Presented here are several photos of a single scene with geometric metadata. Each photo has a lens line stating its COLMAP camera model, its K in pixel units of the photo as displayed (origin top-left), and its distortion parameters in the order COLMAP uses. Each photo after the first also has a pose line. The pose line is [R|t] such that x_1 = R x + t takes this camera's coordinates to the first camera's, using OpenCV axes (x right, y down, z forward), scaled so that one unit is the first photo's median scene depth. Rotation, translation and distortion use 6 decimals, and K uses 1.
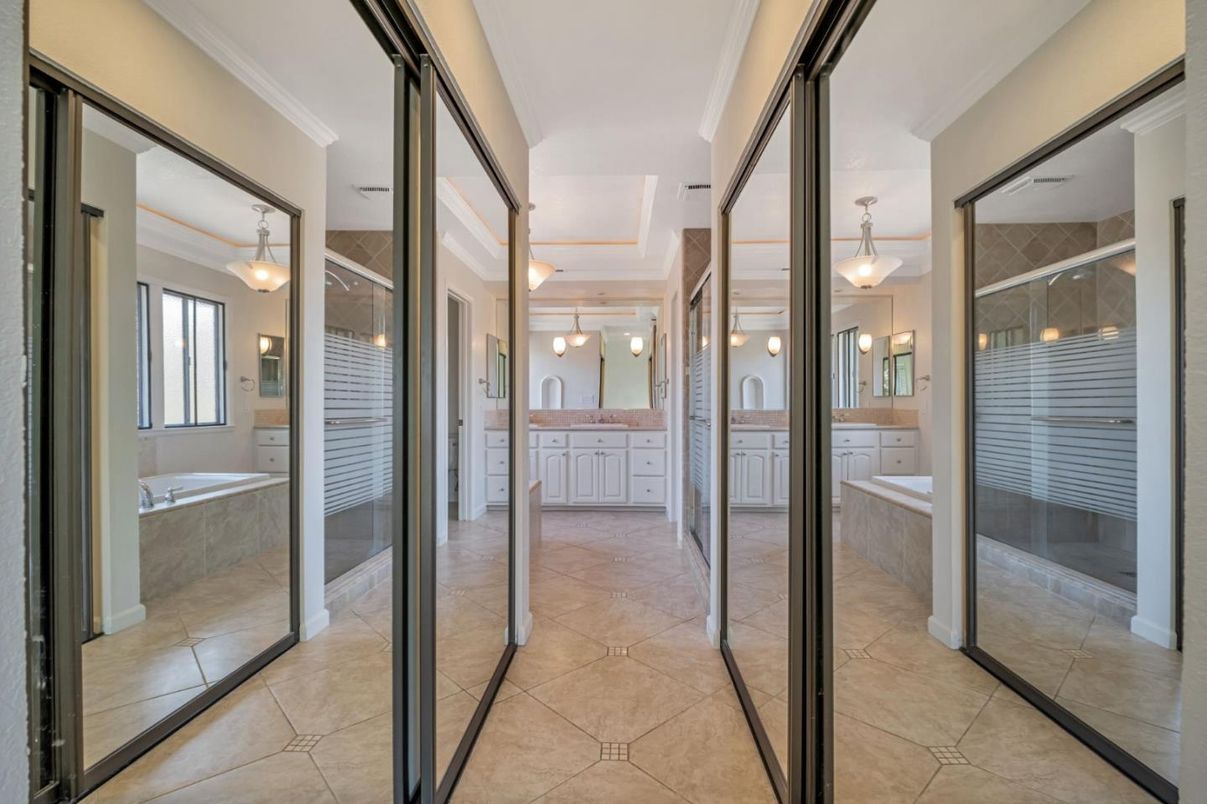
lens RADIAL K [[552.7, 0, 603.3], [0, 552.7, 407.0], [0, 0, 1]] dist [-0.004960, -0.004586]
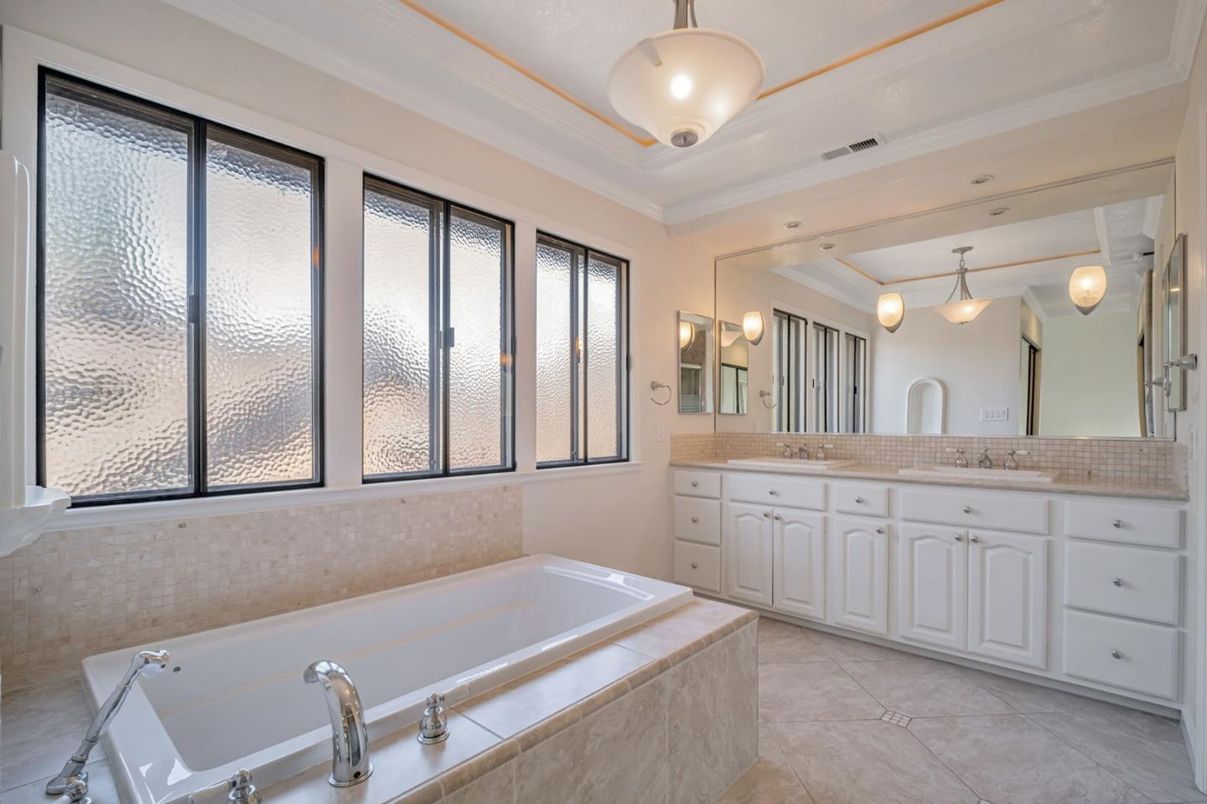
lens RADIAL K [[552.7, 0, 605.6], [0, 552.7, 414.0], [0, 0, 1]] dist [-0.004960, -0.004586]
pose [[0.768703, -0.002582, -0.639601, -0.317718], [-0.007794, 0.999880, -0.013404, -0.010614], [0.639559, 0.015289, 0.768590, 0.517759]]
